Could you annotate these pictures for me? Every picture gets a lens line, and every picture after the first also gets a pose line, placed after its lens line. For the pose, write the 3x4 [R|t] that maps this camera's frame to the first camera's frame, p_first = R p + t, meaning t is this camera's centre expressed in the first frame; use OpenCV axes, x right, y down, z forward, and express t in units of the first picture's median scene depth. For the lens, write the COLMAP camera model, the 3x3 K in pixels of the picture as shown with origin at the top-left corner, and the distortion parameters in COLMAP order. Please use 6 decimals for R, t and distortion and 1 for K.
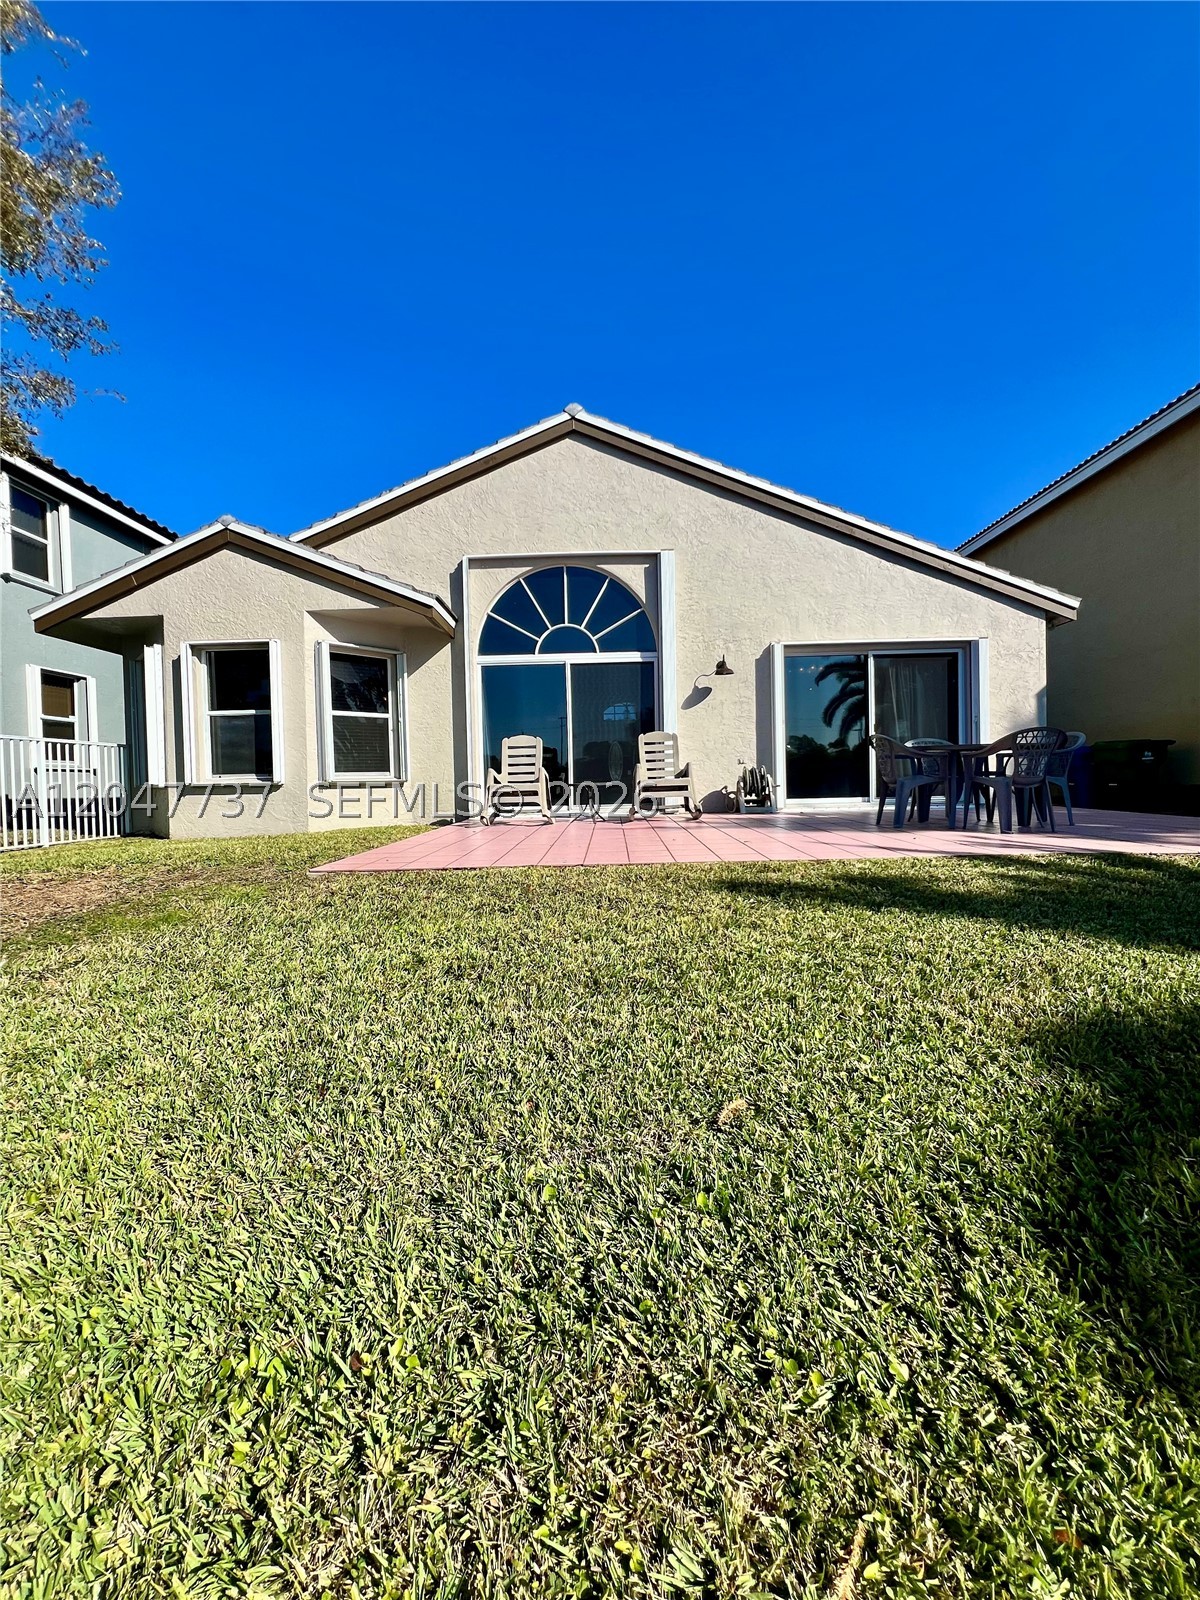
lens RADIAL K [[637.9, 0, 603.6], [0, 637.9, 797.3], [0, 0, 1]] dist [-0.003515, -0.000134]
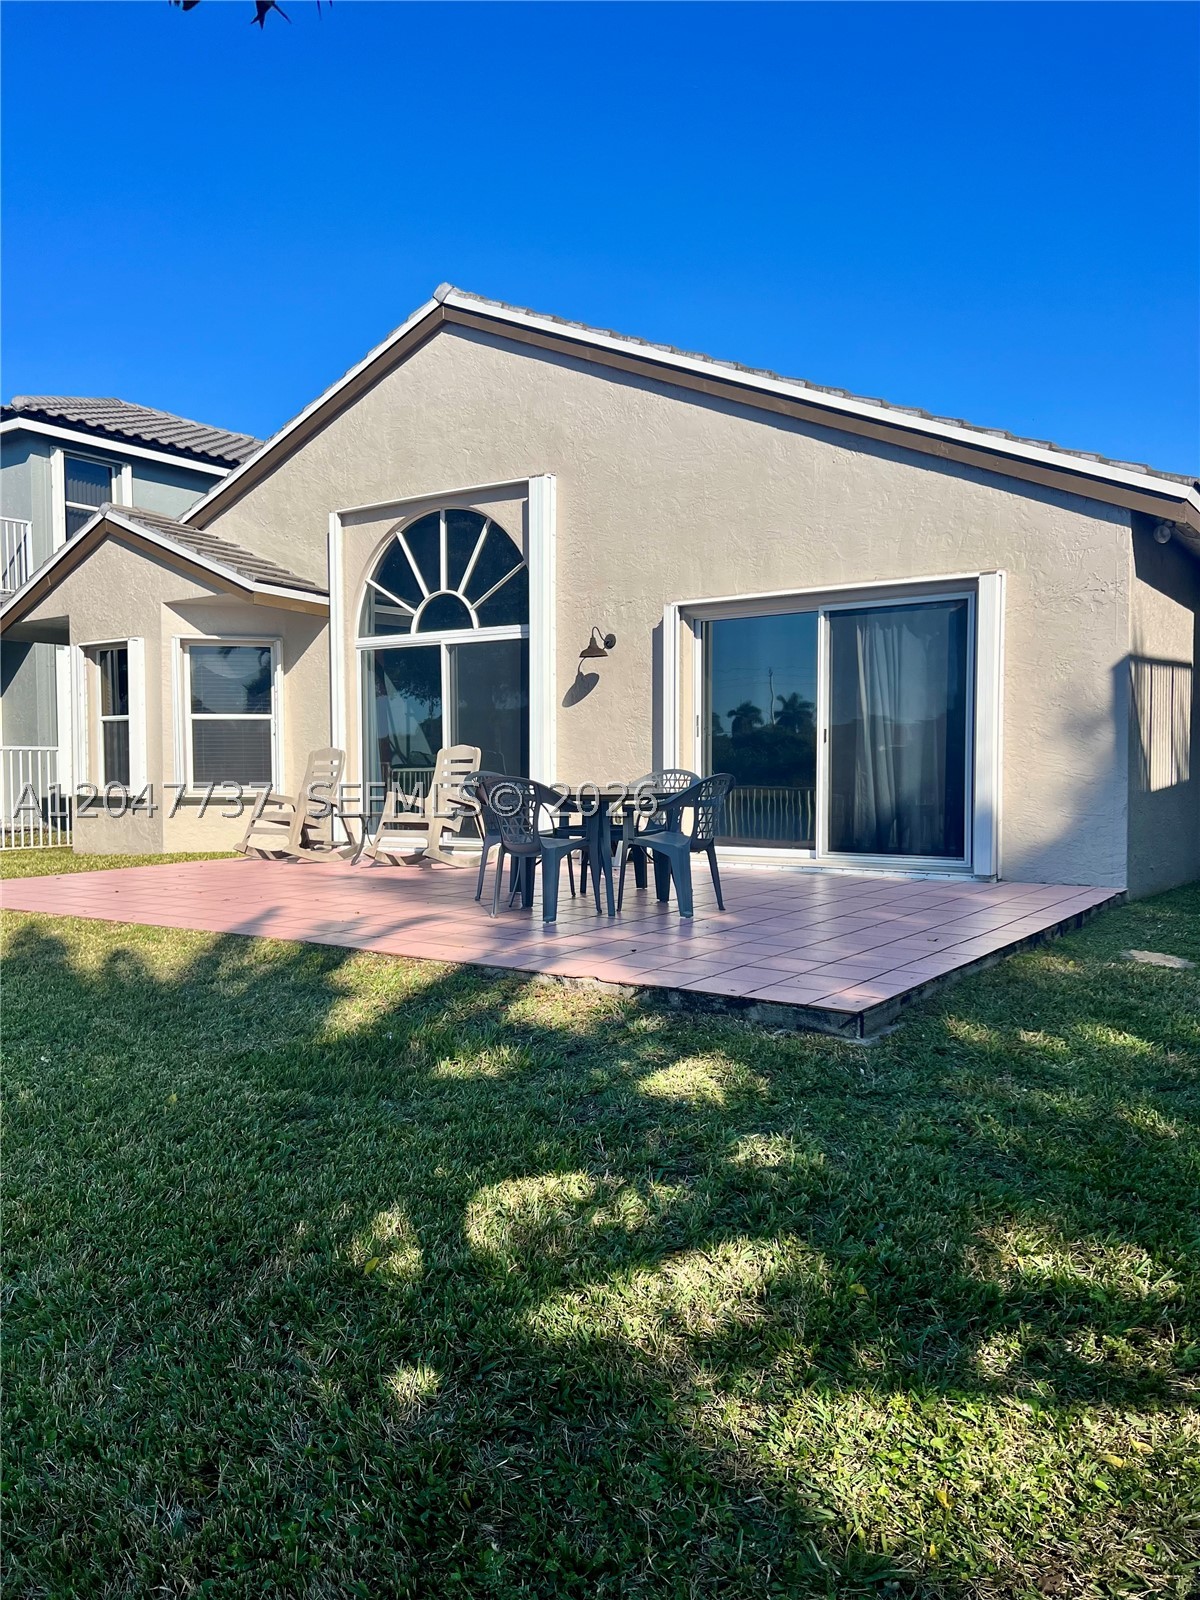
lens RADIAL K [[1194.5, 0, 600.0], [0, 1194.5, 800.0], [0, 0, 1]] dist [0.063067, -0.001710]
pose [[0.826642, 0.036717, -0.561528, 0.875608], [-0.030697, 0.999326, 0.020153, -0.065545], [0.561890, 0.000578, 0.827212, -0.031255]]
